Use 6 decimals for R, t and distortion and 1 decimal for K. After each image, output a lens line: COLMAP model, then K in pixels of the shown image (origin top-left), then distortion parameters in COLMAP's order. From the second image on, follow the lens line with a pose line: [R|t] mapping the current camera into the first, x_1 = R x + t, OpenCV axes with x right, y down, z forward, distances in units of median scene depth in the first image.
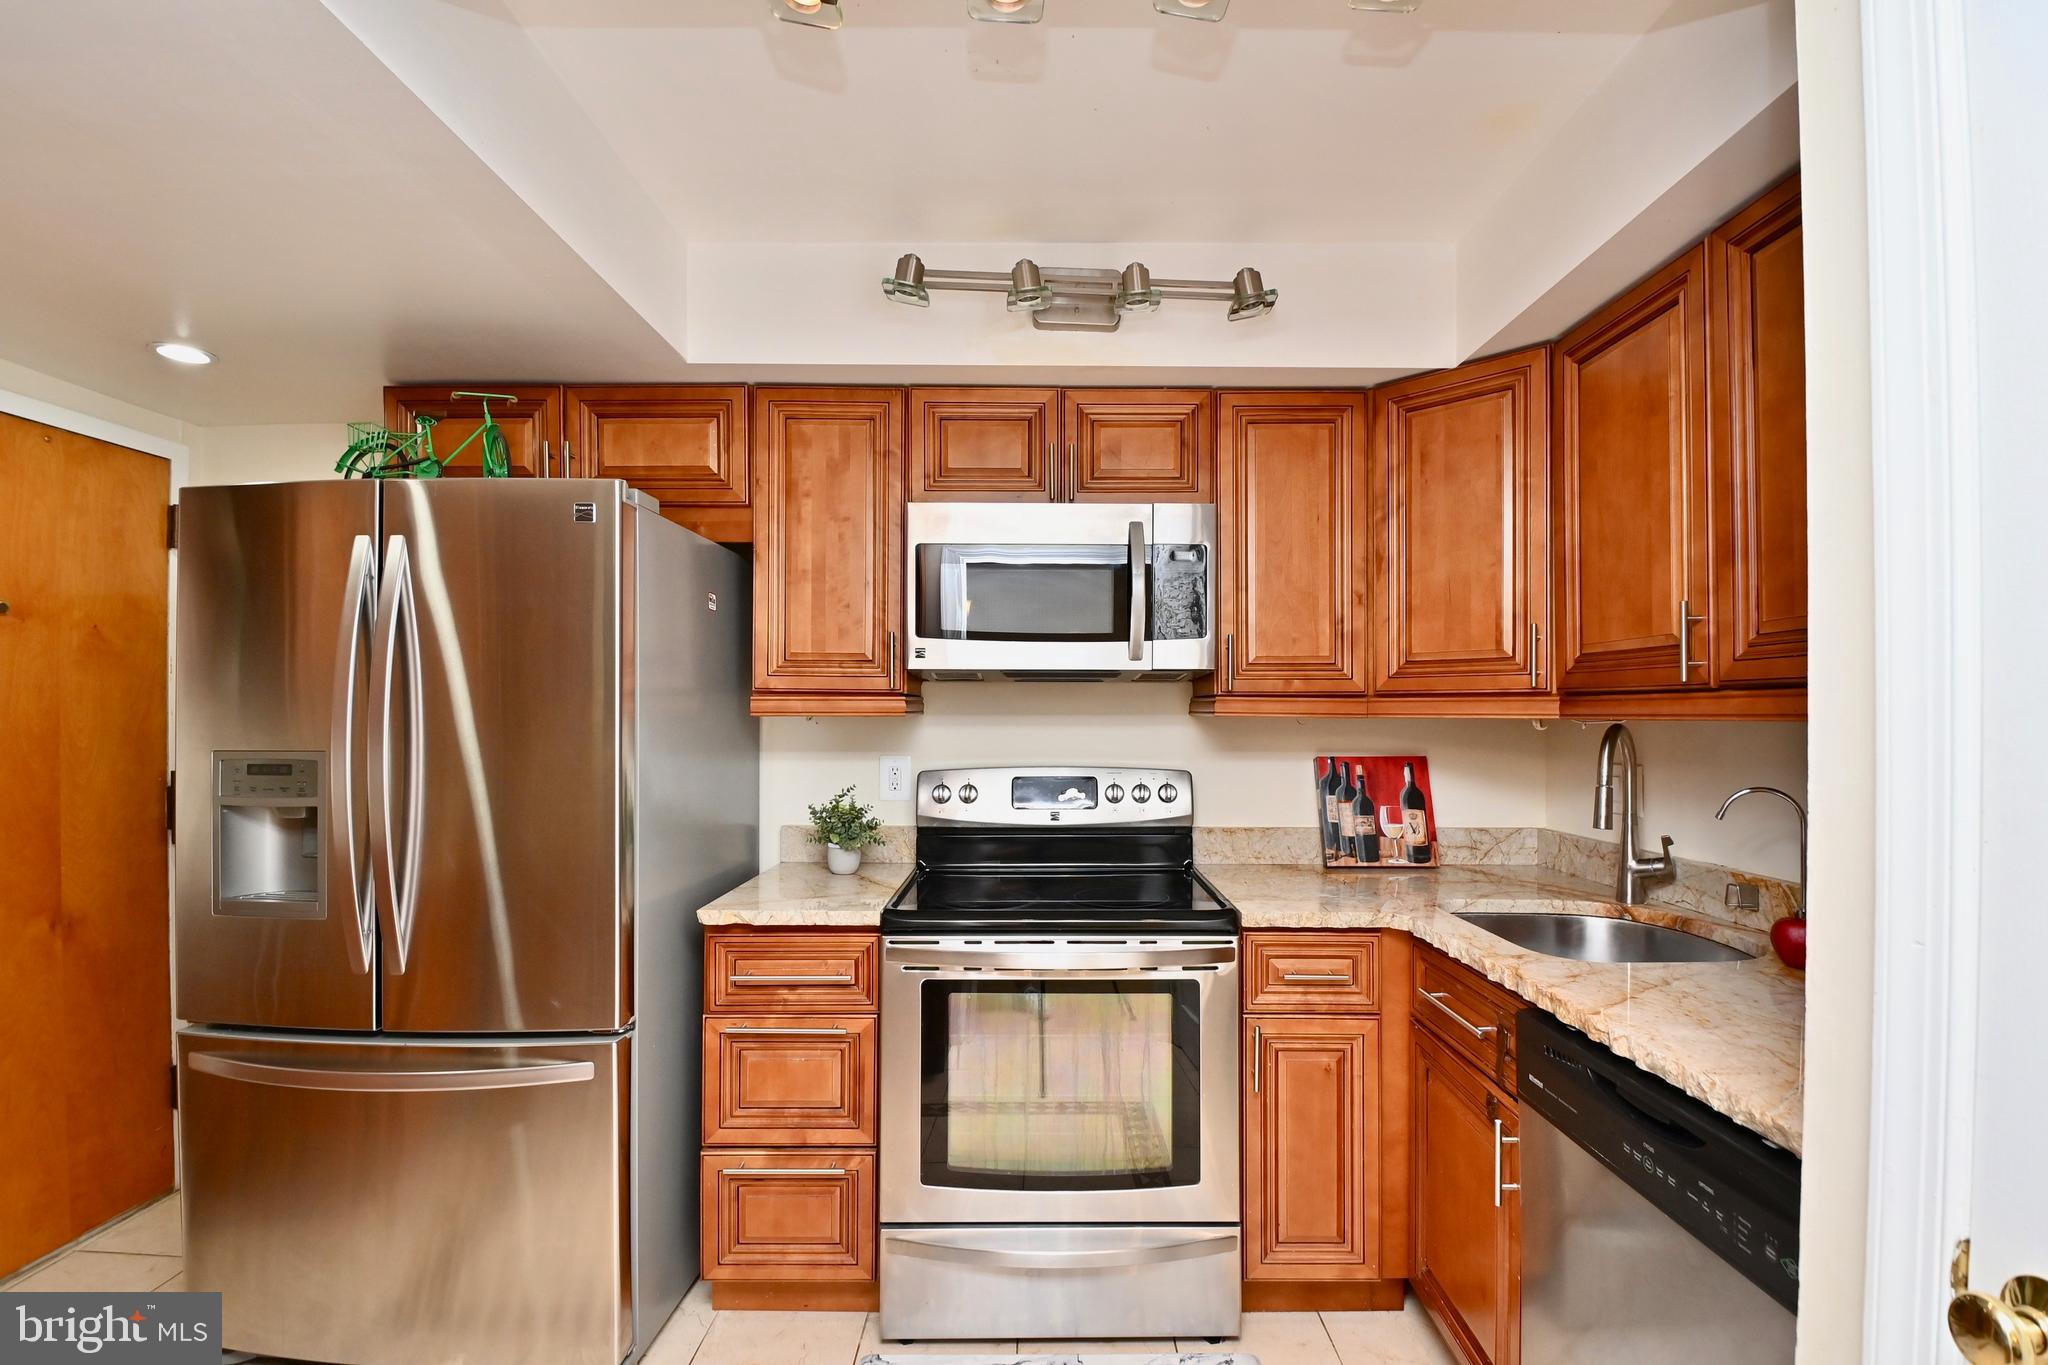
lens RADIAL K [[897.8, 0, 1039.6], [0, 897.8, 713.8], [0, 0, 1]] dist [0.017363, -0.024910]
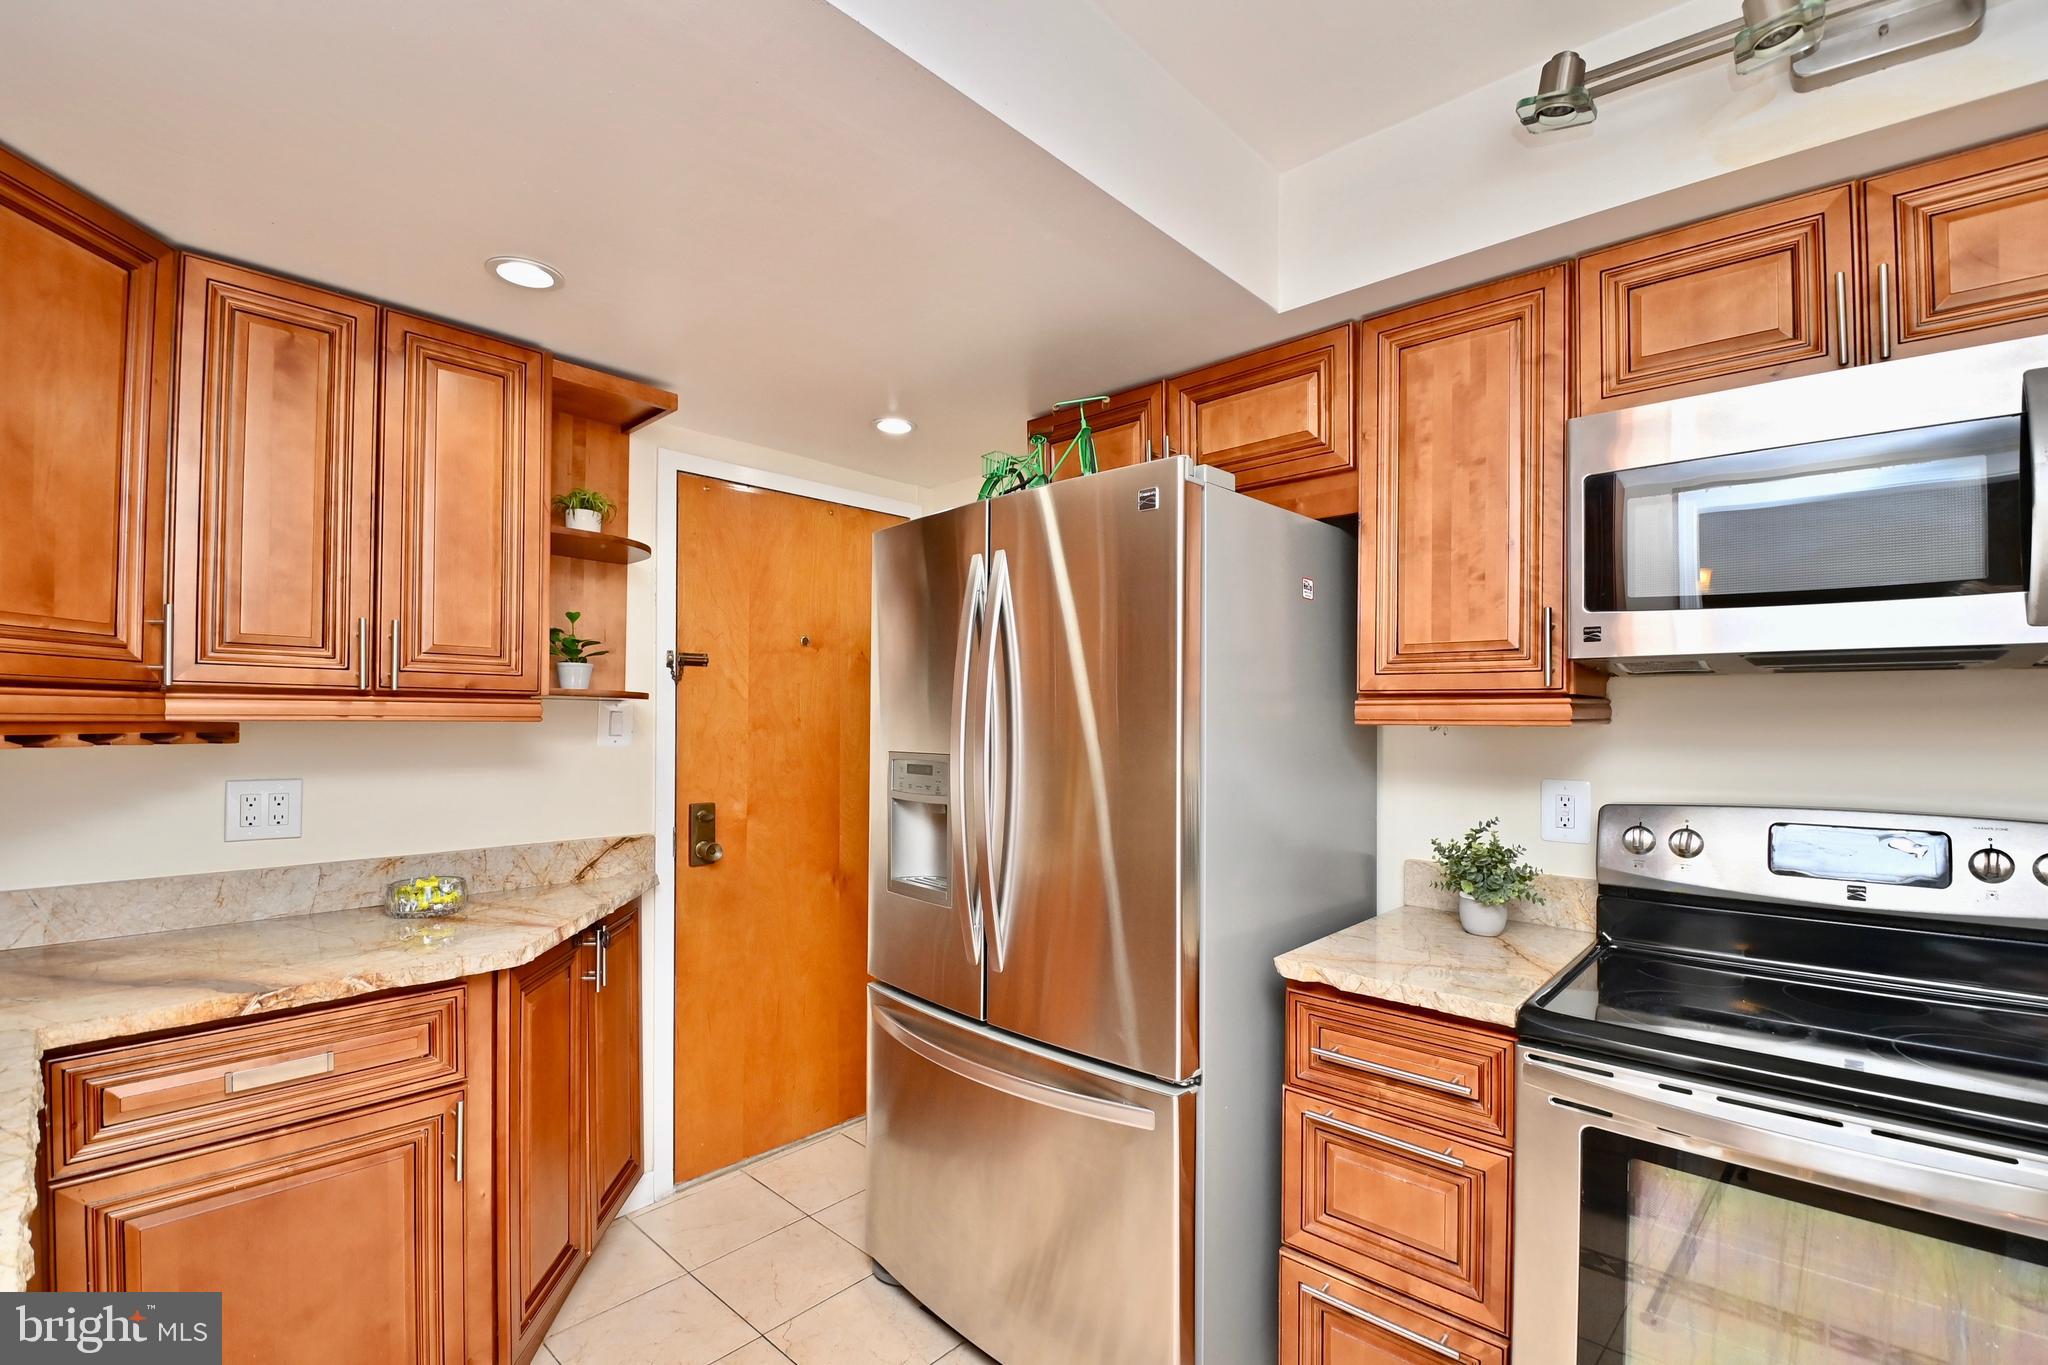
lens RADIAL K [[897.8, 0, 1039.6], [0, 897.8, 713.8], [0, 0, 1]] dist [0.017363, -0.024910]
pose [[0.739866, -0.001379, -0.672753, 0.016695], [-0.003263, 0.999979, -0.005638, -0.001853], [0.672747, 0.006366, 0.739846, 0.203685]]
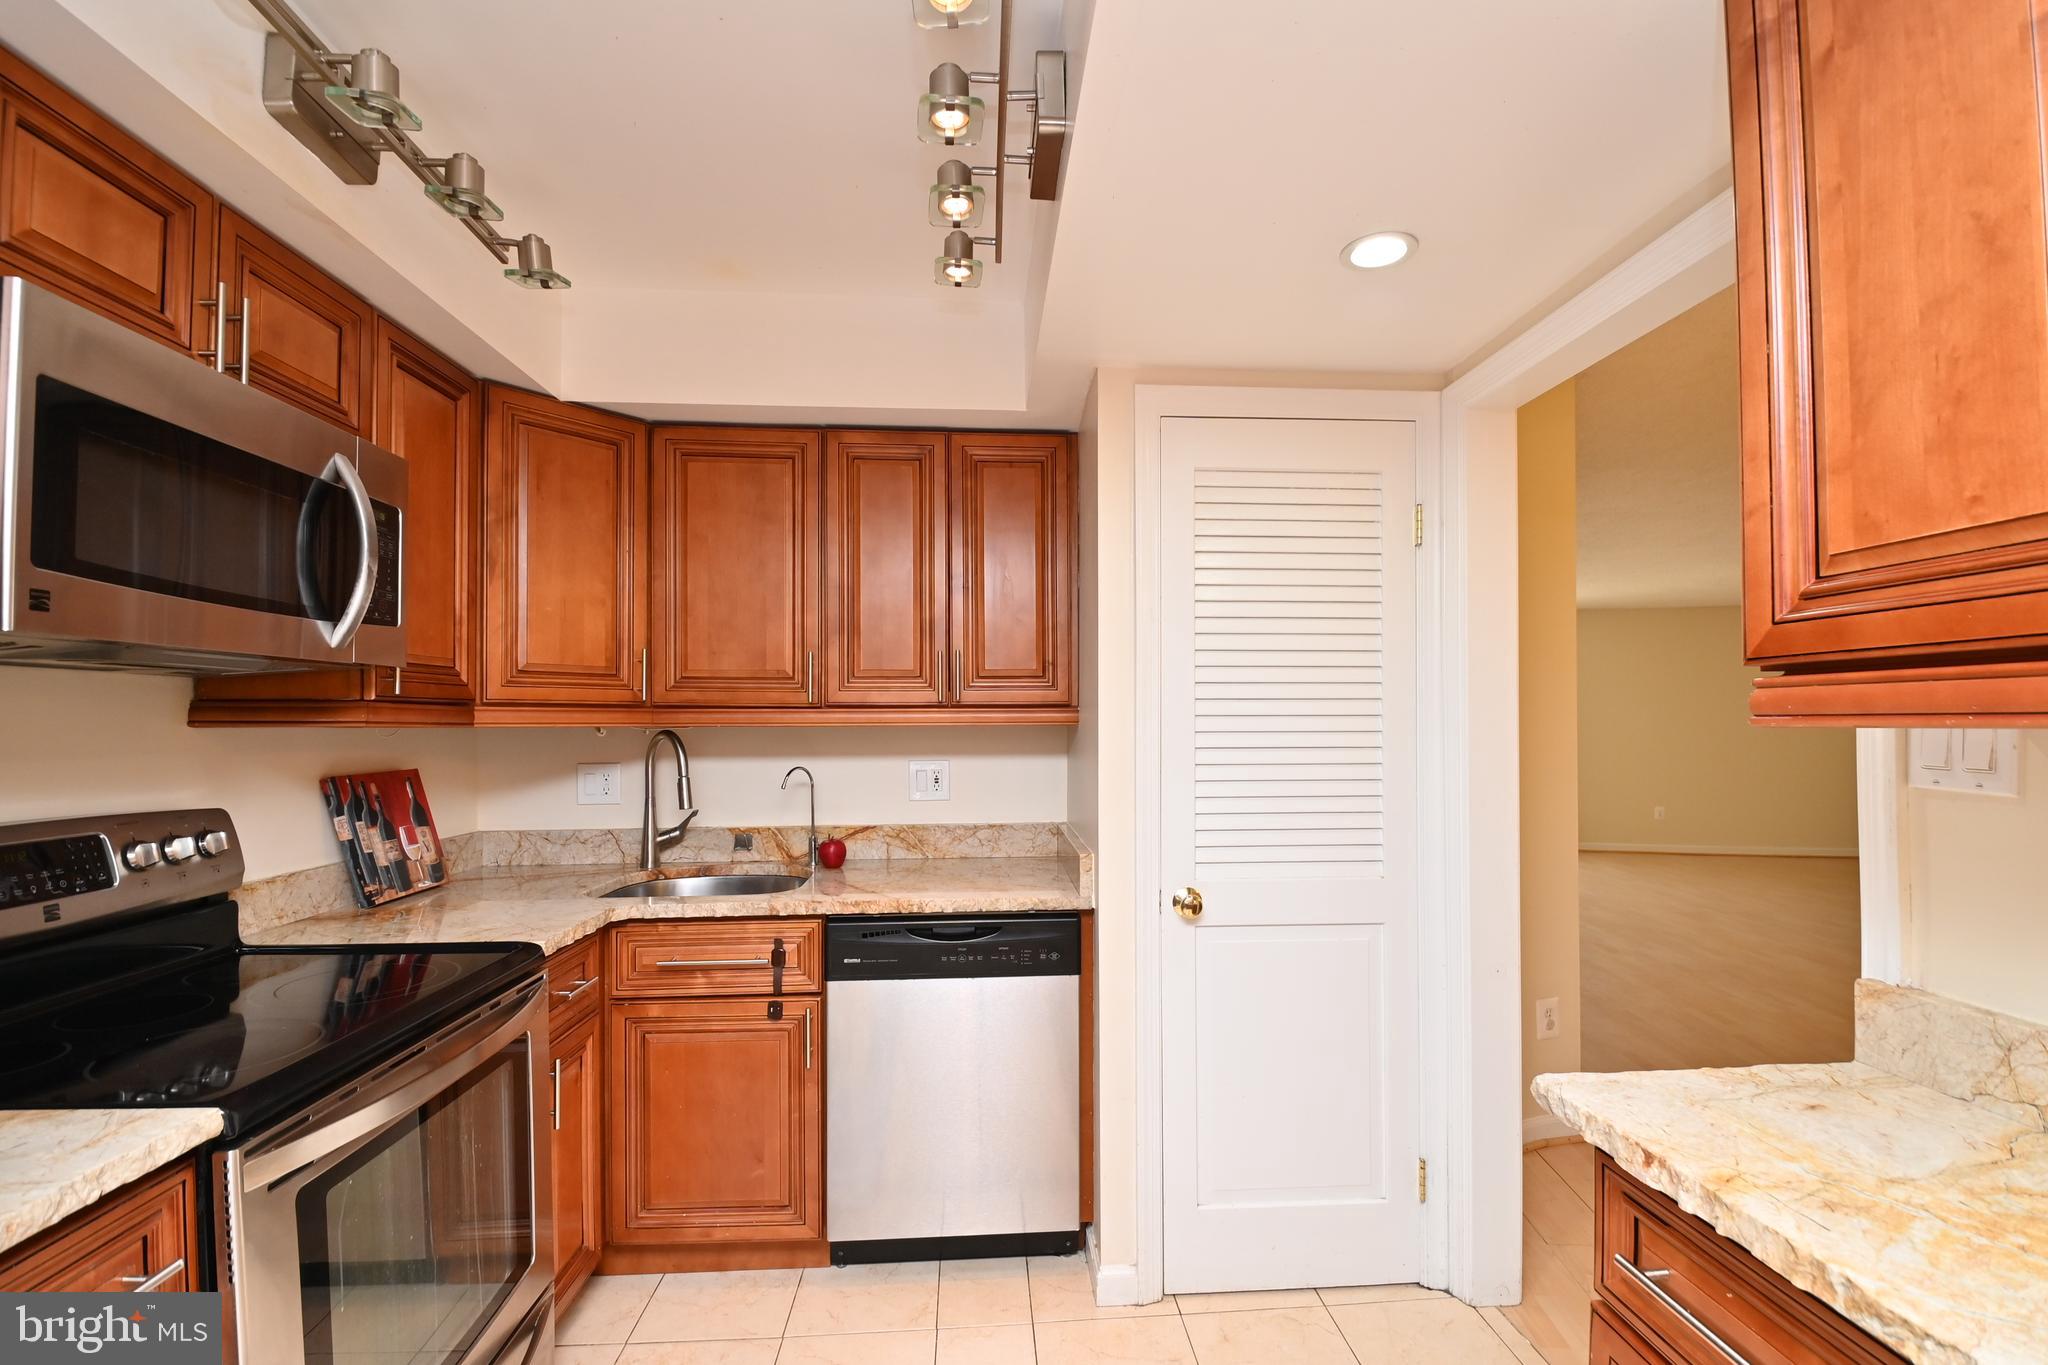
lens RADIAL K [[897.8, 0, 1039.6], [0, 897.8, 713.8], [0, 0, 1]] dist [0.017363, -0.024910]
pose [[-0.072084, 0.005872, 0.997381, -0.621475], [0.002151, 0.999981, -0.005732, -0.003172], [-0.997396, 0.001732, -0.072095, 0.487588]]
